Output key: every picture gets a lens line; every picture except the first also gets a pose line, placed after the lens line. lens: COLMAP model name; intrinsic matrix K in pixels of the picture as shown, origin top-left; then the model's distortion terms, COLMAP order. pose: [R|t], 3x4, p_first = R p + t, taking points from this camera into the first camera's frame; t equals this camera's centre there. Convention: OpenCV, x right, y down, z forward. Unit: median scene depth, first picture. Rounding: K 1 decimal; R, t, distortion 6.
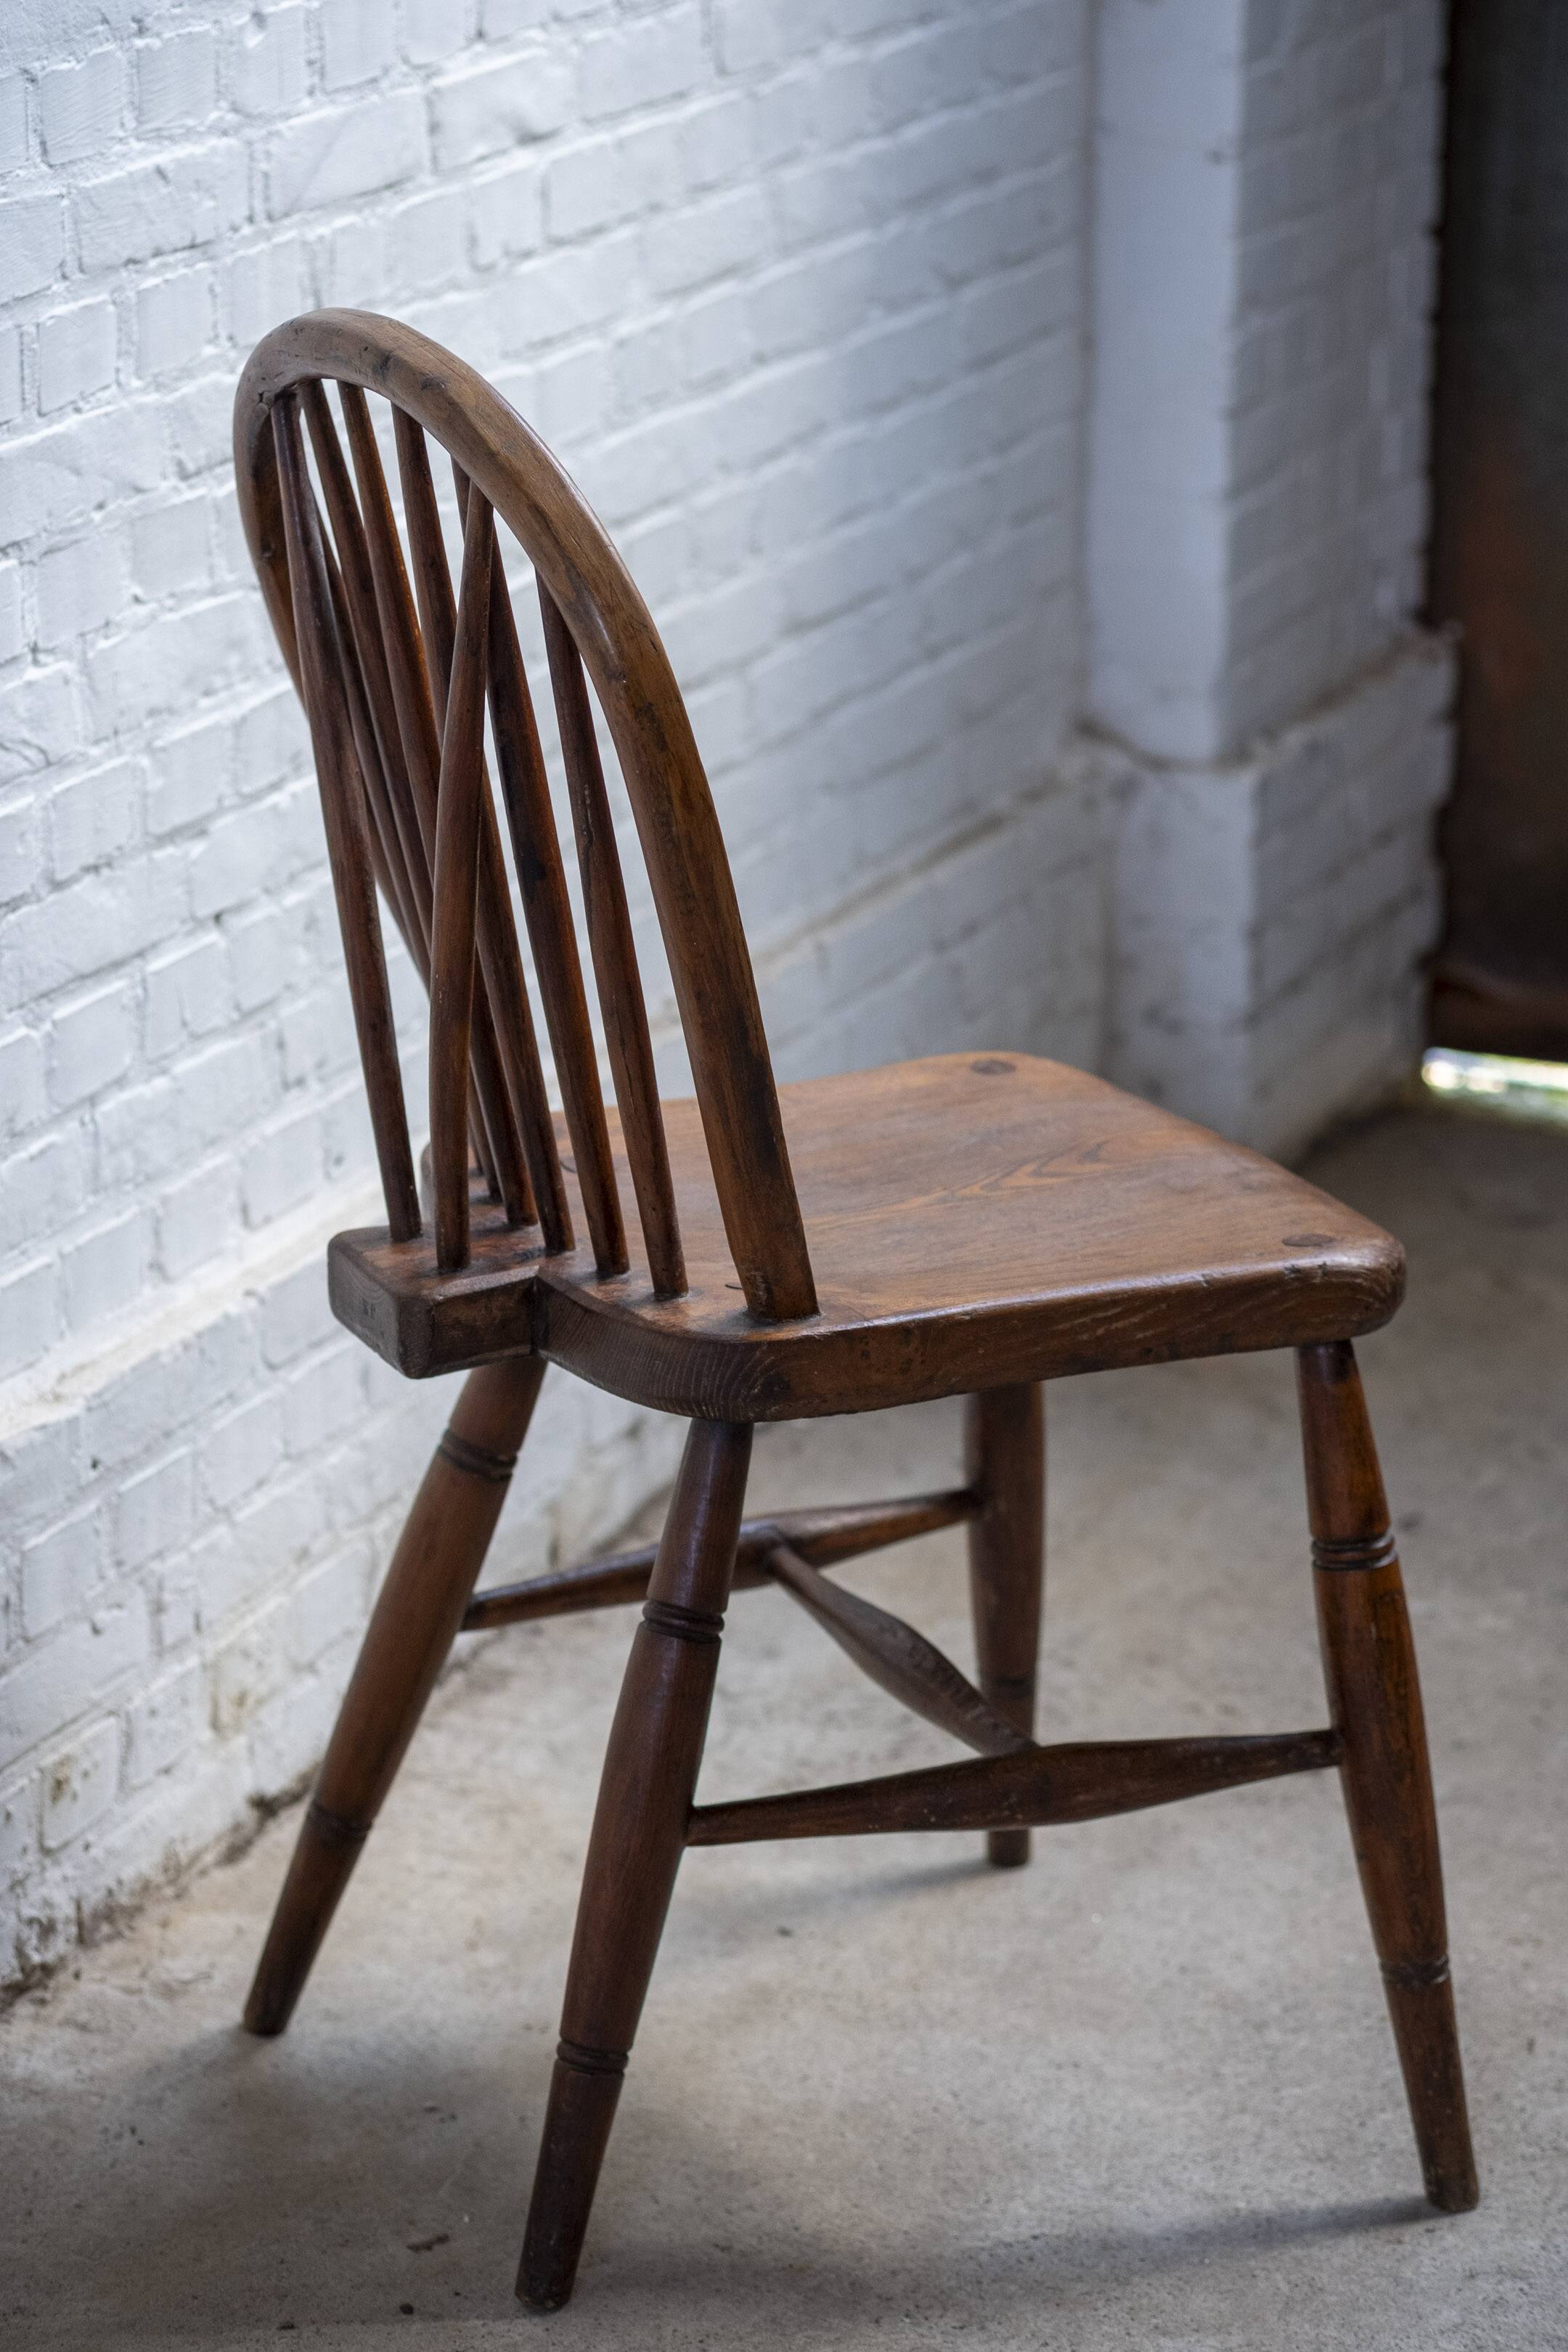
lens RADIAL K [[6495.3, 0, 784.0], [0, 6495.3, 1176.0], [0, 0, 1]] dist [0.085897, -0.532519]
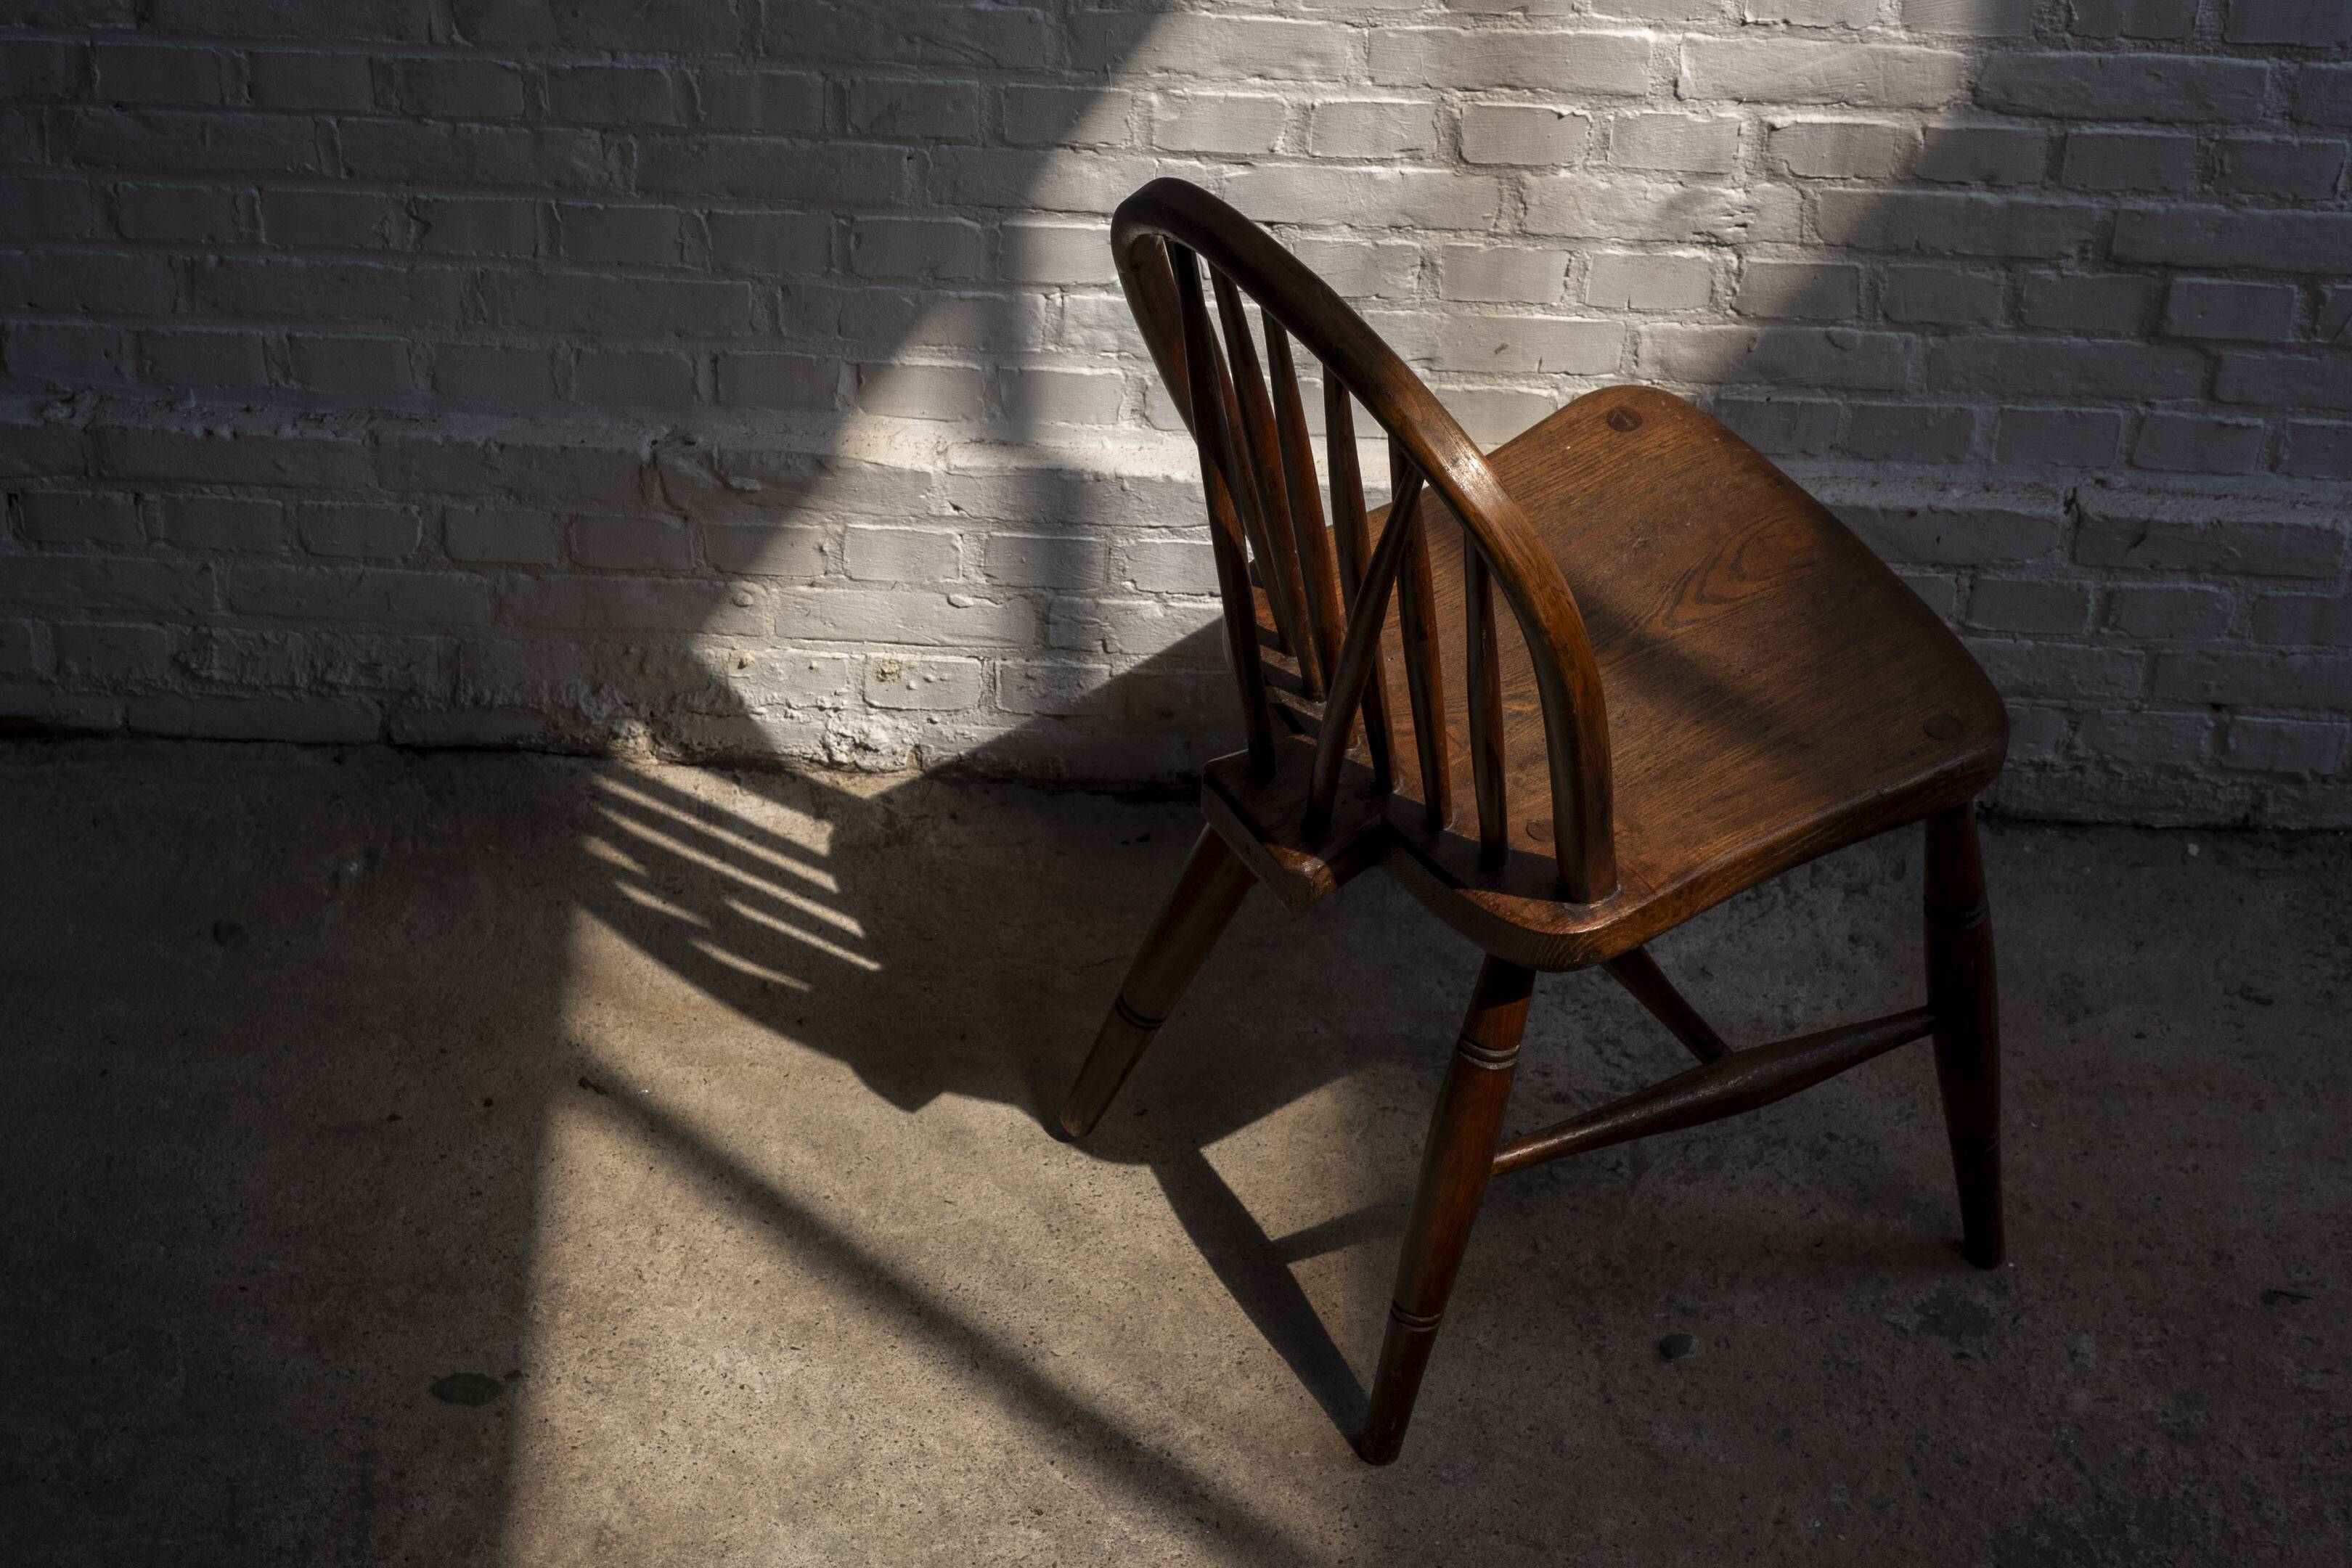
lens RADIAL K [[6495.3, 0, 1182.3], [0, 6495.3, 843.1], [0, 0, 1]] dist [0.085897, -0.532519]
pose [[0.362889, 0.665164, -0.652586, 0.819749], [-0.299732, 0.746429, 0.594142, -0.704126], [0.882311, -0.020006, 0.470242, 0.406742]]
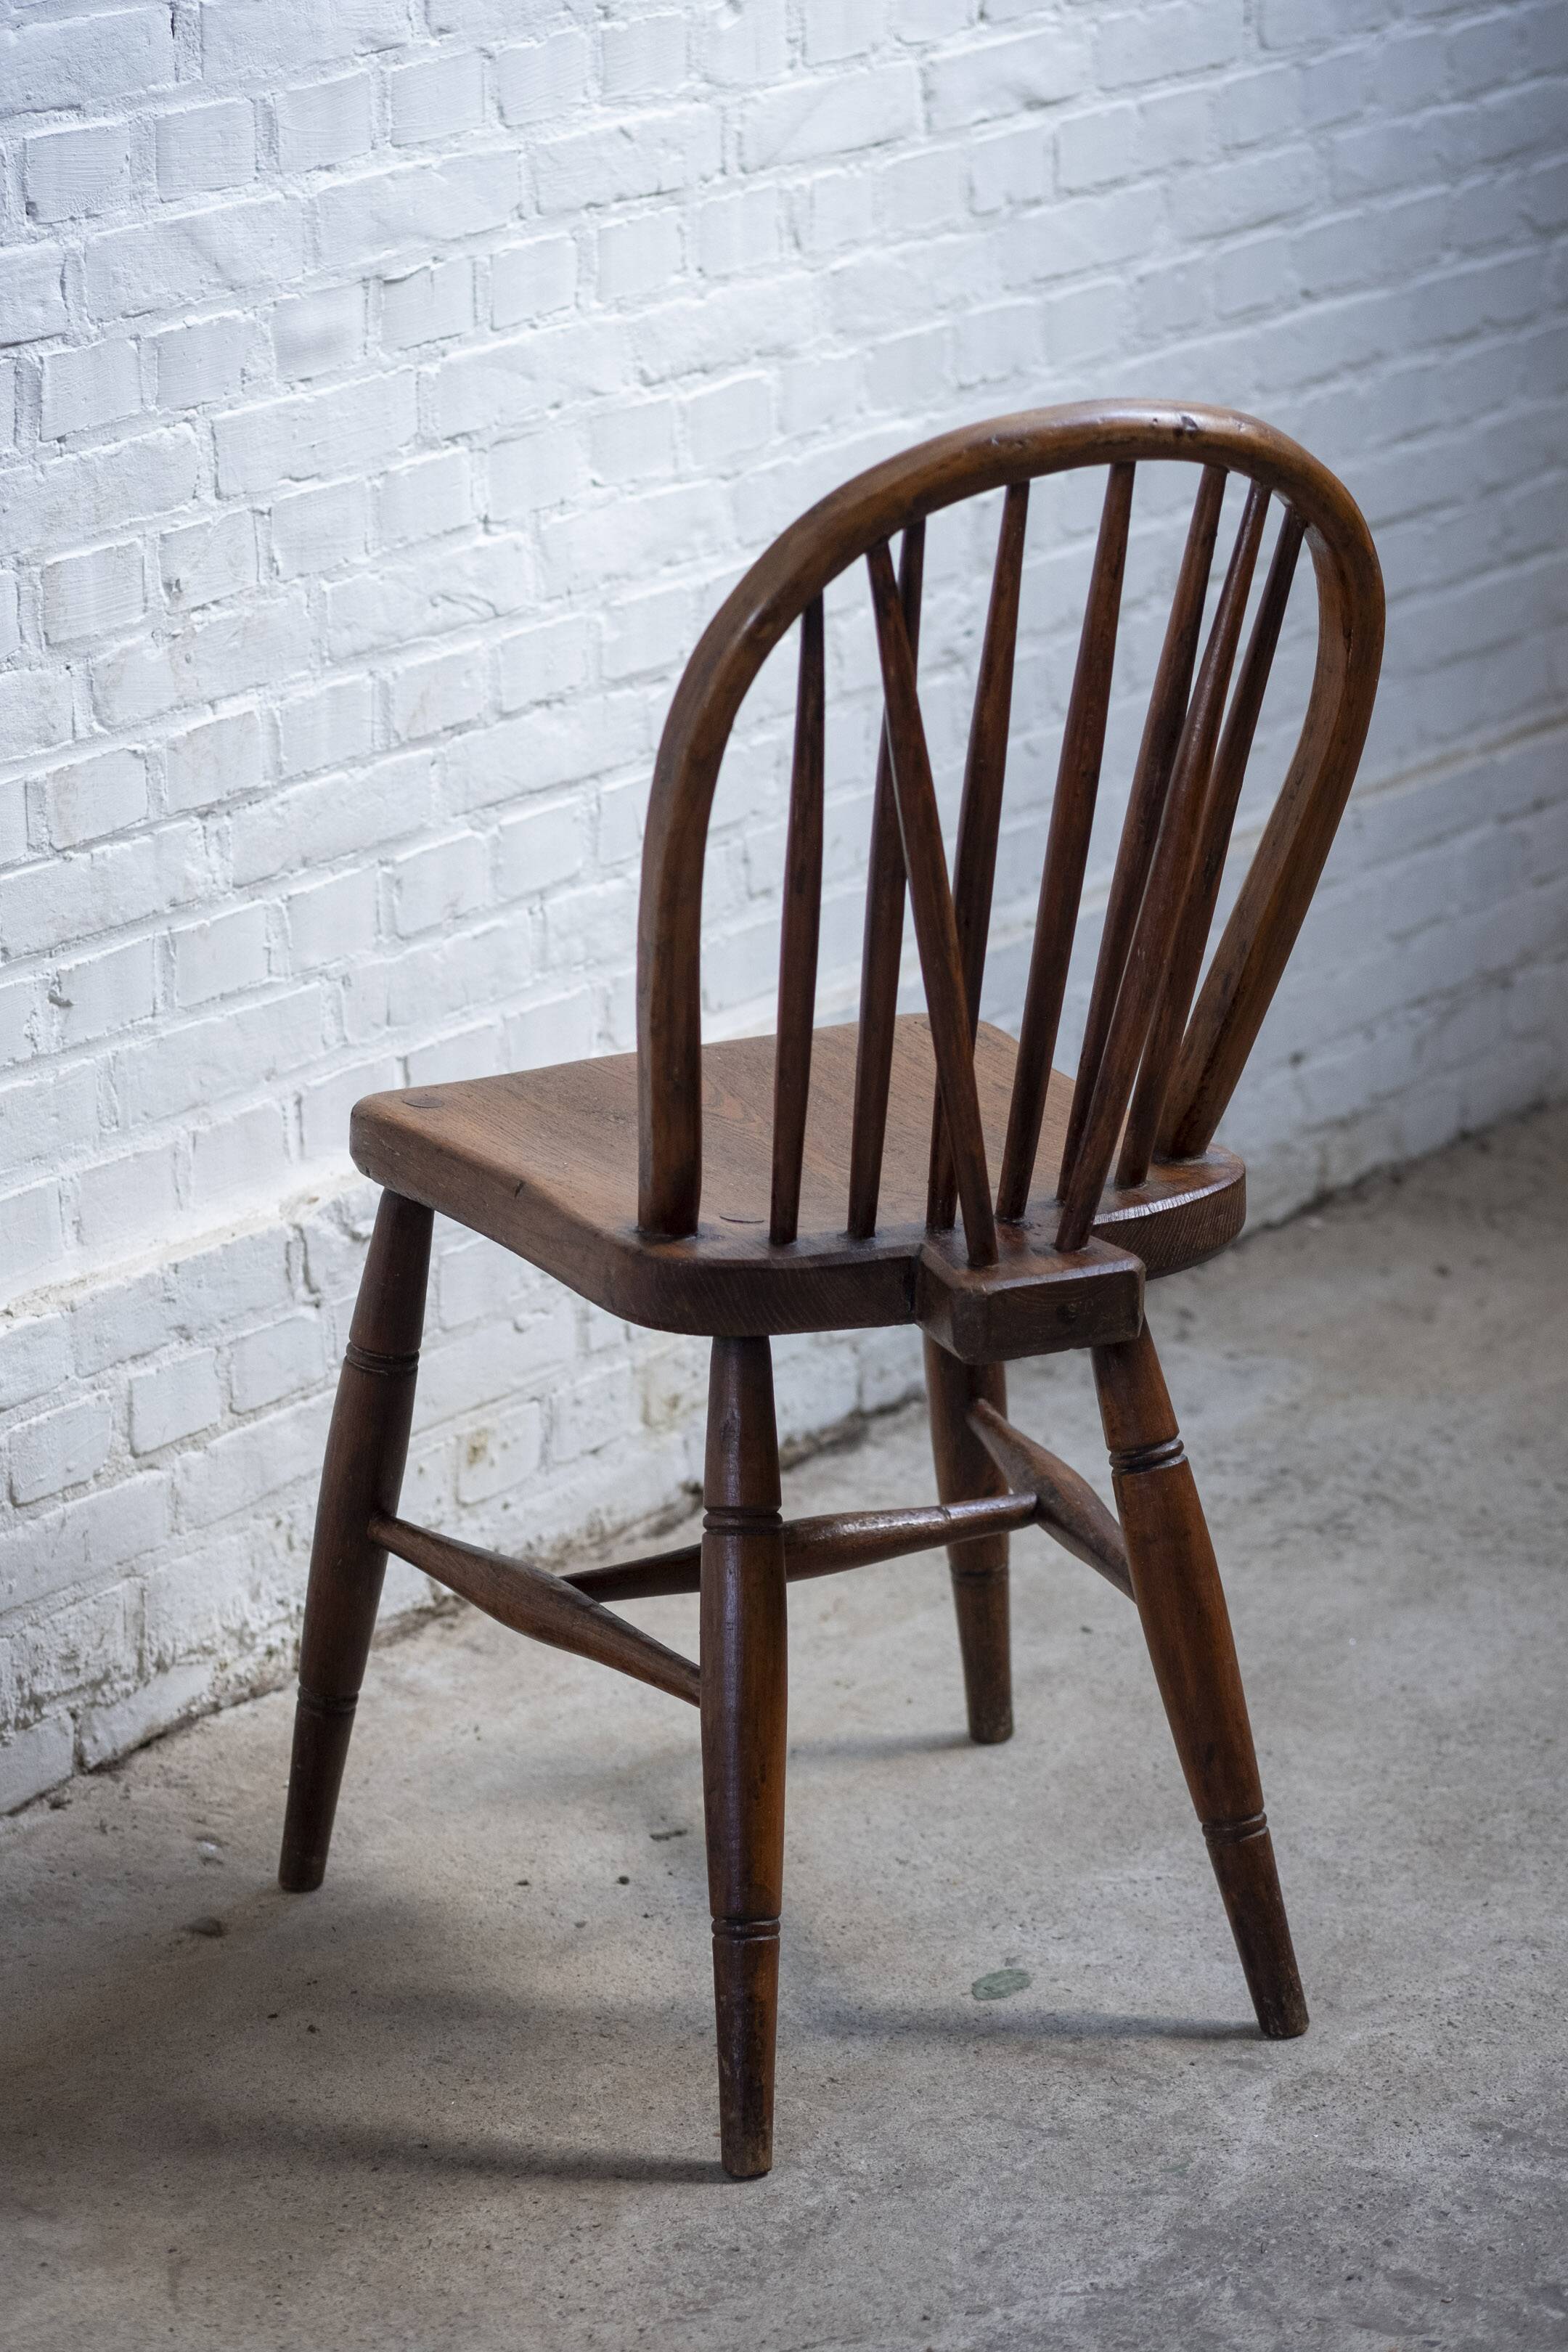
lens RADIAL K [[6495.3, 0, 784.0], [0, 6495.3, 1176.0], [0, 0, 1]] dist [0.085897, -0.532519]
pose [[0.967556, 0.068793, -0.243112, 0.235549], [-0.063781, 0.997559, 0.028436, 0.003503], [0.244474, -0.012008, 0.969581, -0.167372]]
